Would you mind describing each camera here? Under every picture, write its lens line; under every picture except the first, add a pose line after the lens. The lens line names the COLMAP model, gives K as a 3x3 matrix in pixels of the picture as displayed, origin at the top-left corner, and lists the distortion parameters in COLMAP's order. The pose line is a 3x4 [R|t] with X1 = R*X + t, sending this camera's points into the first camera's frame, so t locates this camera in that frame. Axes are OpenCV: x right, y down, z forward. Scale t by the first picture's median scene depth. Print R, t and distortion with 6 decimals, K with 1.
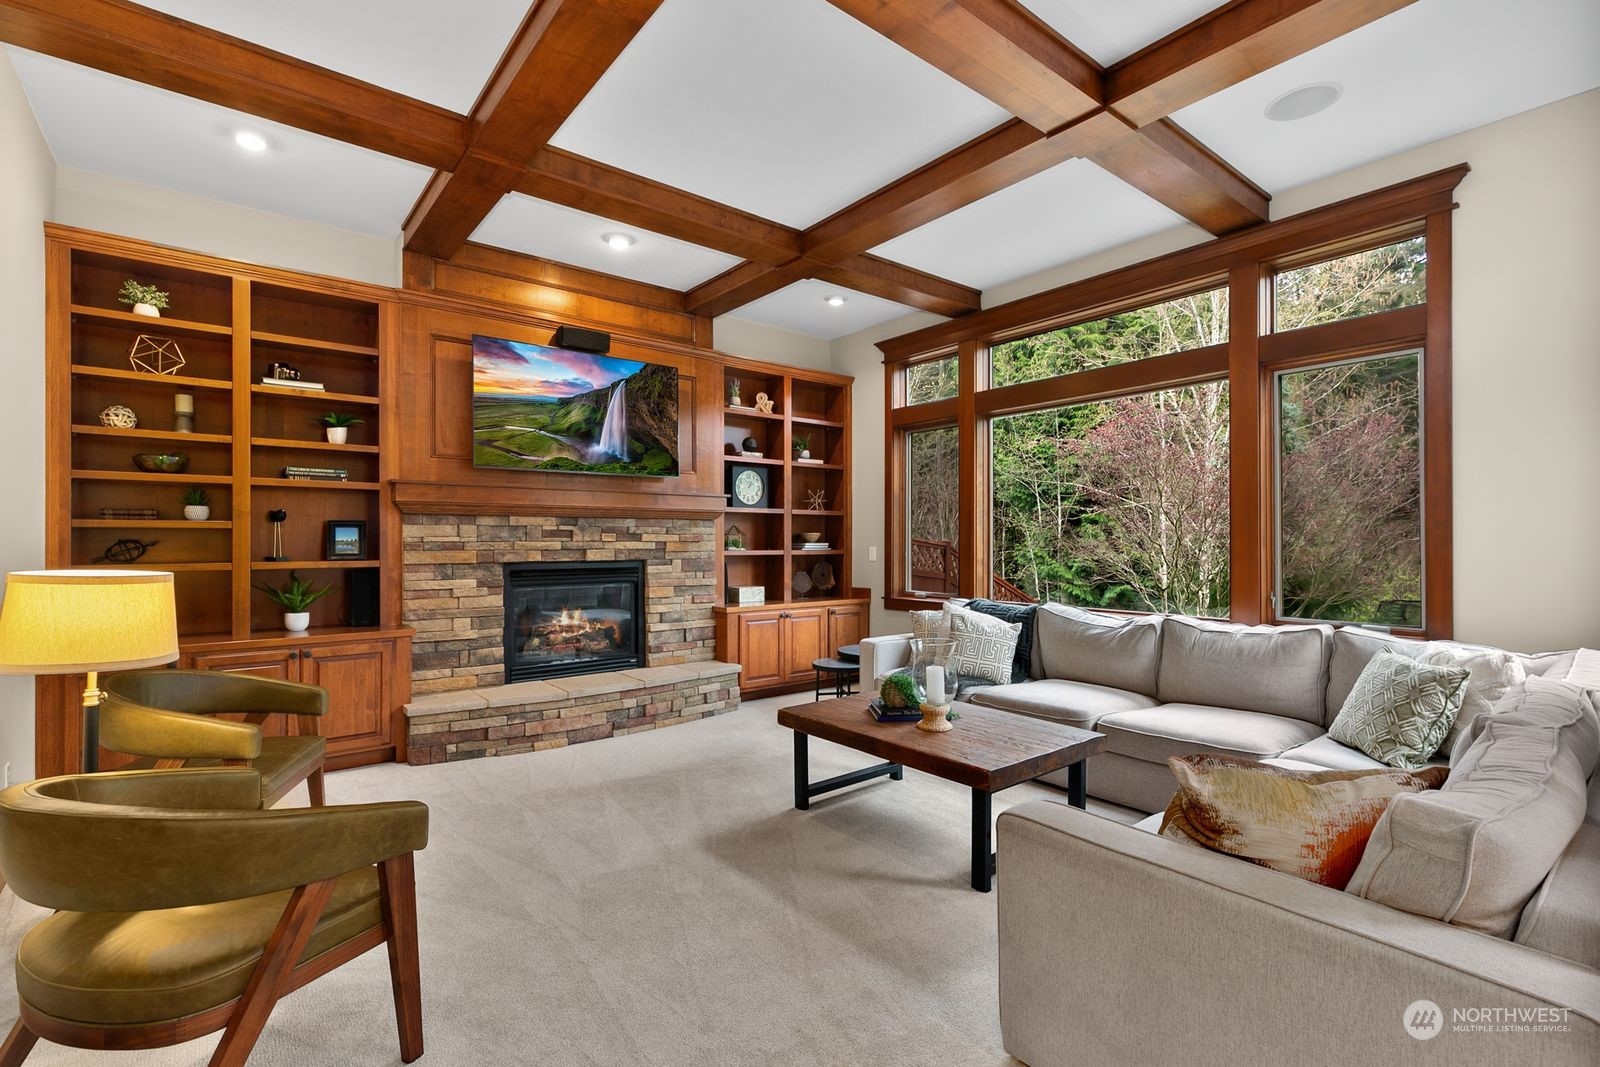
lens RADIAL K [[732.0, 0, 795.1], [0, 732.0, 541.5], [0, 0, 1]] dist [0.001408, 0.000255]
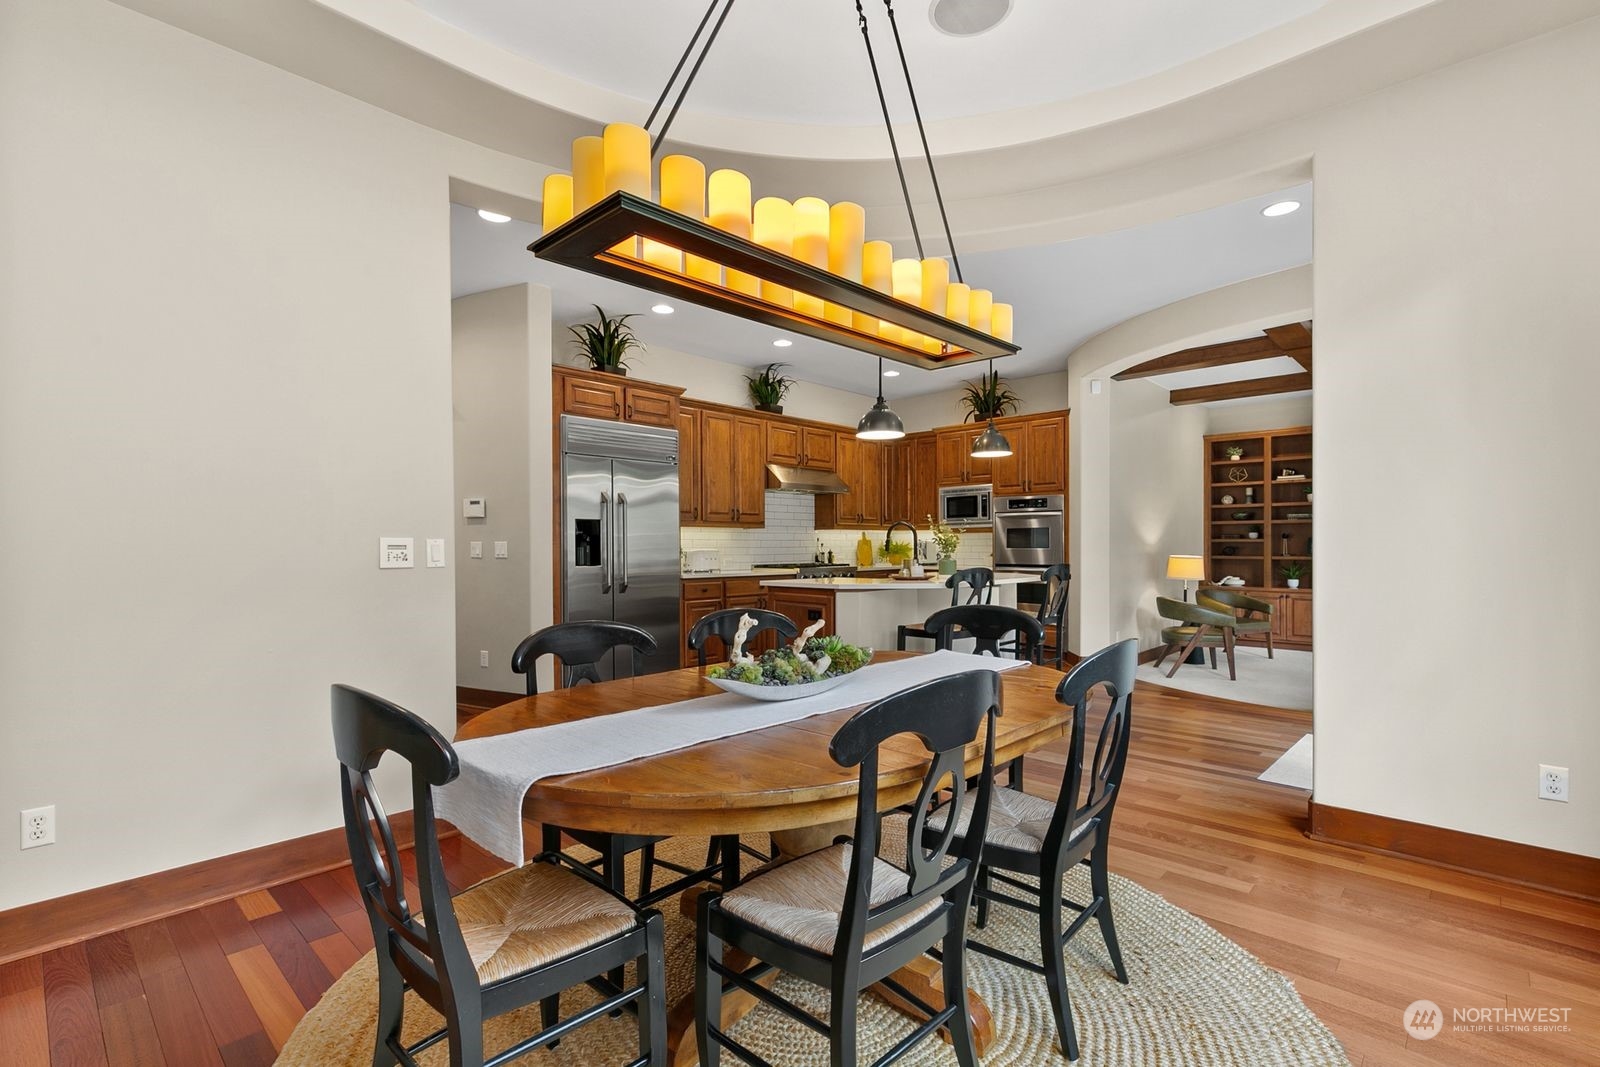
lens RADIAL K [[748.6, 0, 800.0], [0, 748.6, 533.5], [0, 0, 1]] dist [0.000056, 0.000000]
pose [[0.143064, -0.015104, -0.989598, 0.901050], [0.004922, 0.999882, -0.014550, -0.010687], [0.989701, -0.002789, 0.143121, -0.537407]]
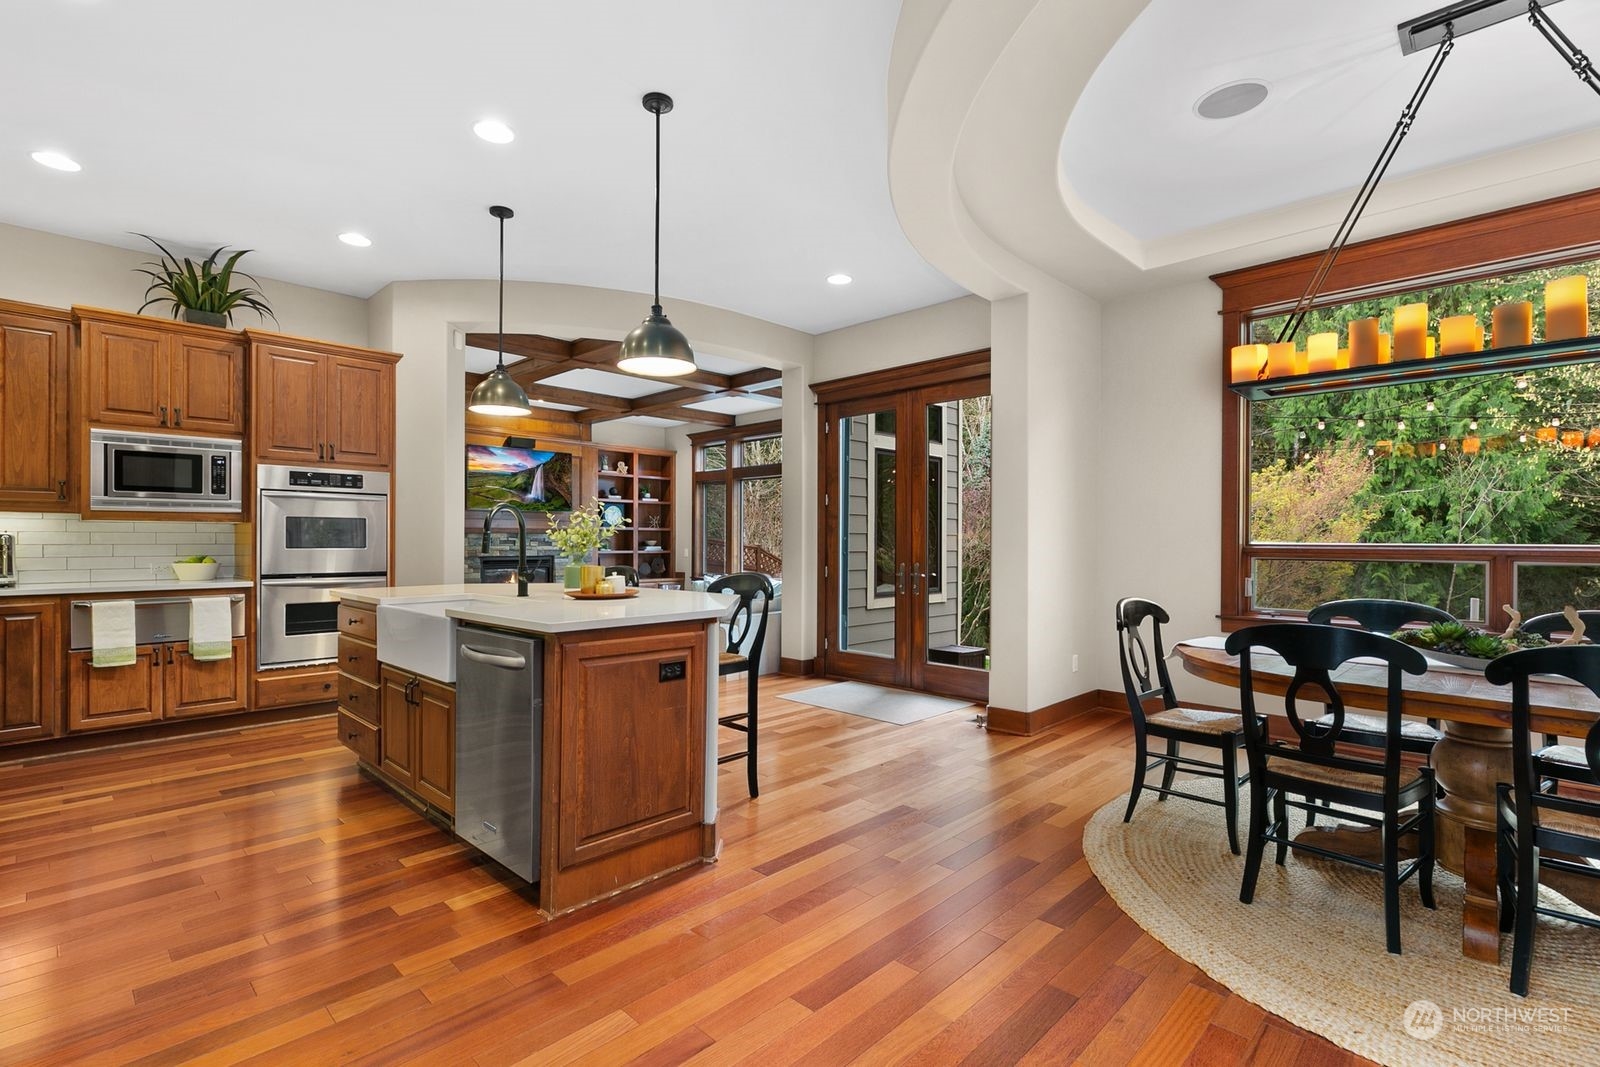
lens RADIAL K [[732.0, 0, 795.1], [0, 732.0, 541.5], [0, 0, 1]] dist [0.001408, 0.000255]
pose [[0.992424, 0.004608, 0.122776, 0.159429], [-0.004573, 0.999989, -0.000573, -0.011267], [-0.122777, 0.000007, 0.992434, -0.832766]]
